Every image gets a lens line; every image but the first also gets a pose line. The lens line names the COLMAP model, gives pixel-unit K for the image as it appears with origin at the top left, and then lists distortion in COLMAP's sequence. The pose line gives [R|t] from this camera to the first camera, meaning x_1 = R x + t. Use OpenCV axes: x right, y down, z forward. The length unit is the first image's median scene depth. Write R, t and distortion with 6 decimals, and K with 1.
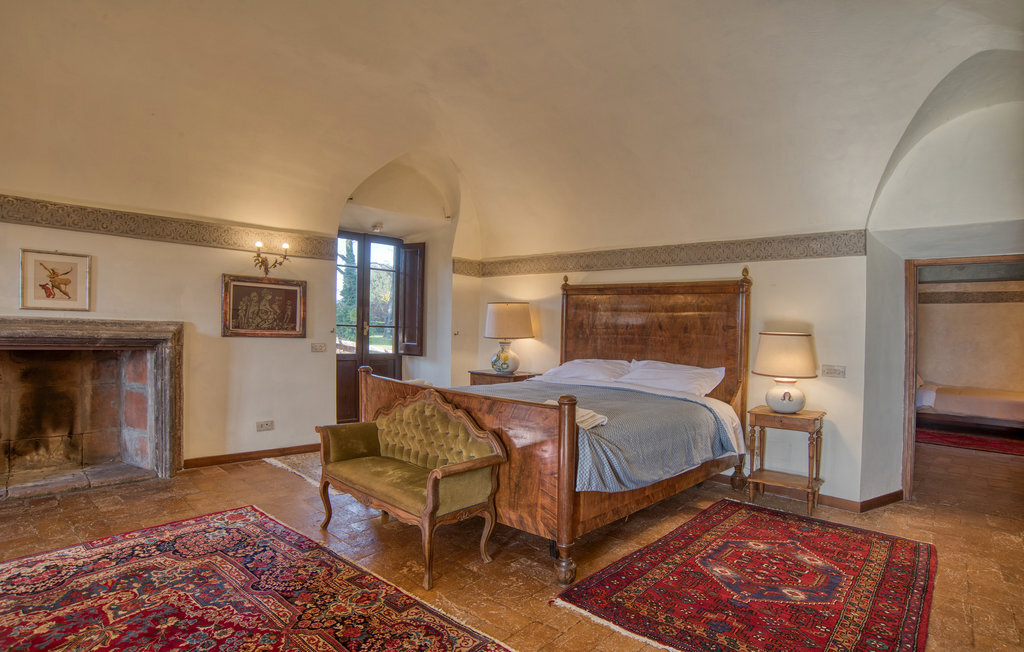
lens RADIAL K [[527.5, 0, 523.6], [0, 527.5, 331.4], [0, 0, 1]] dist [-0.107228, 0.054863]
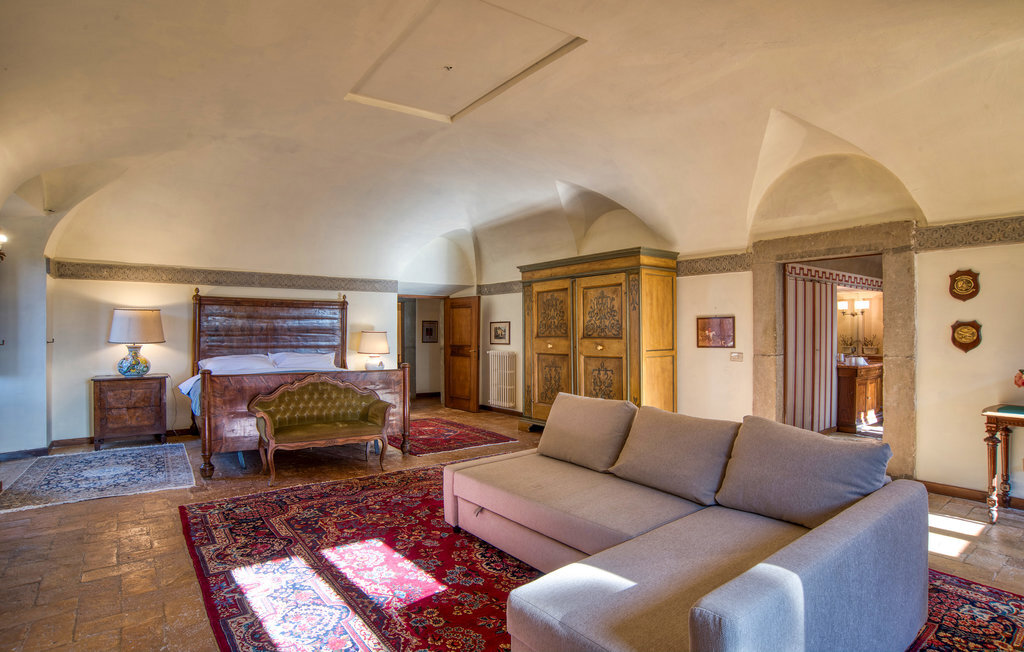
lens RADIAL K [[527.5, 0, 523.6], [0, 527.5, 331.4], [0, 0, 1]] dist [-0.107228, 0.054863]
pose [[0.188228, -0.027385, 0.981743, -1.181269], [0.012468, 0.999597, 0.025492, -0.035071], [-0.982046, 0.007442, 0.188494, 0.072899]]
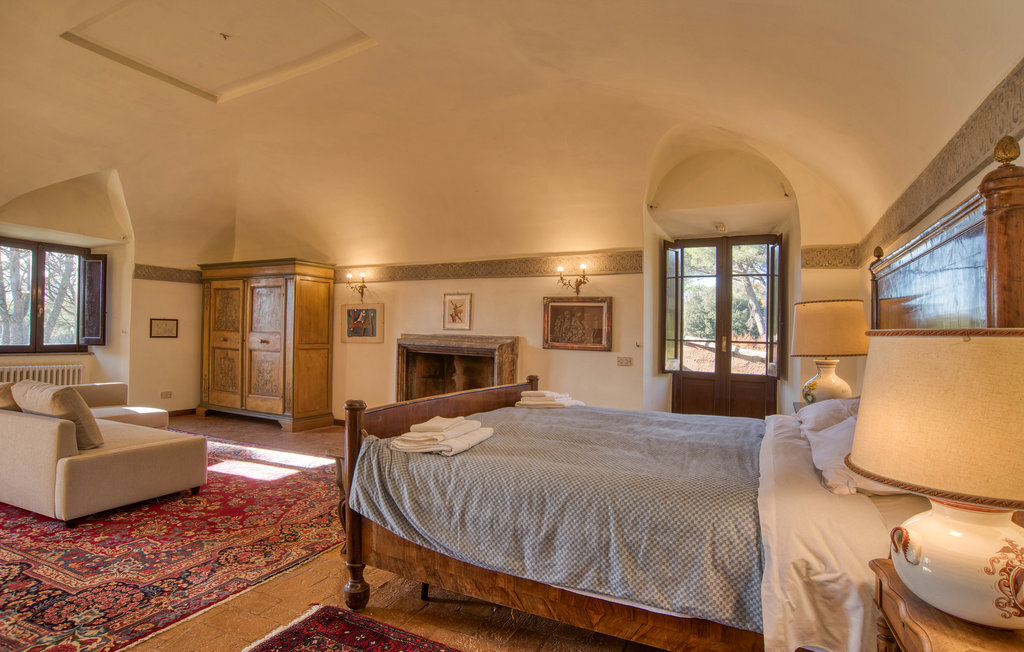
lens RADIAL K [[527.5, 0, 523.6], [0, 527.5, 331.4], [0, 0, 1]] dist [-0.107228, 0.054863]
pose [[0.295770, -0.033078, -0.954686, 0.631996], [-0.021639, 0.998912, -0.041314, 0.023800], [0.955014, 0.032877, 0.294732, 0.613810]]
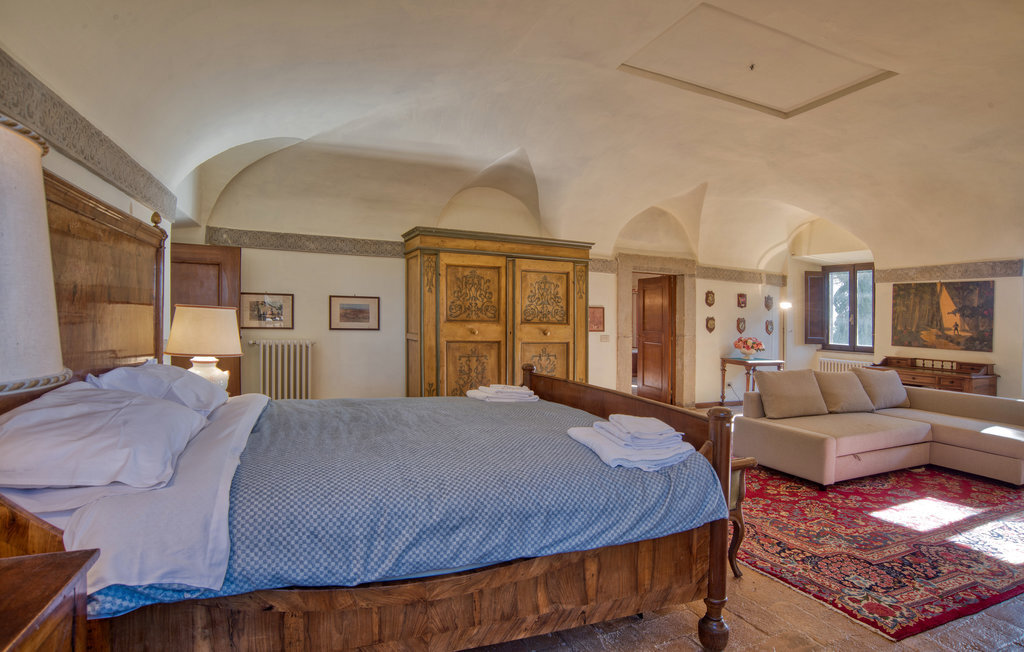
lens RADIAL K [[521.0, 0, 525.0], [0, 521.0, 321.3], [0, 0, 1]] dist [-0.092279, 0.036246]
pose [[-0.905359, -0.059630, 0.420439, -0.298401], [-0.053196, 0.998218, 0.027024, -0.019880], [-0.421302, 0.002101, -0.906918, 1.413095]]
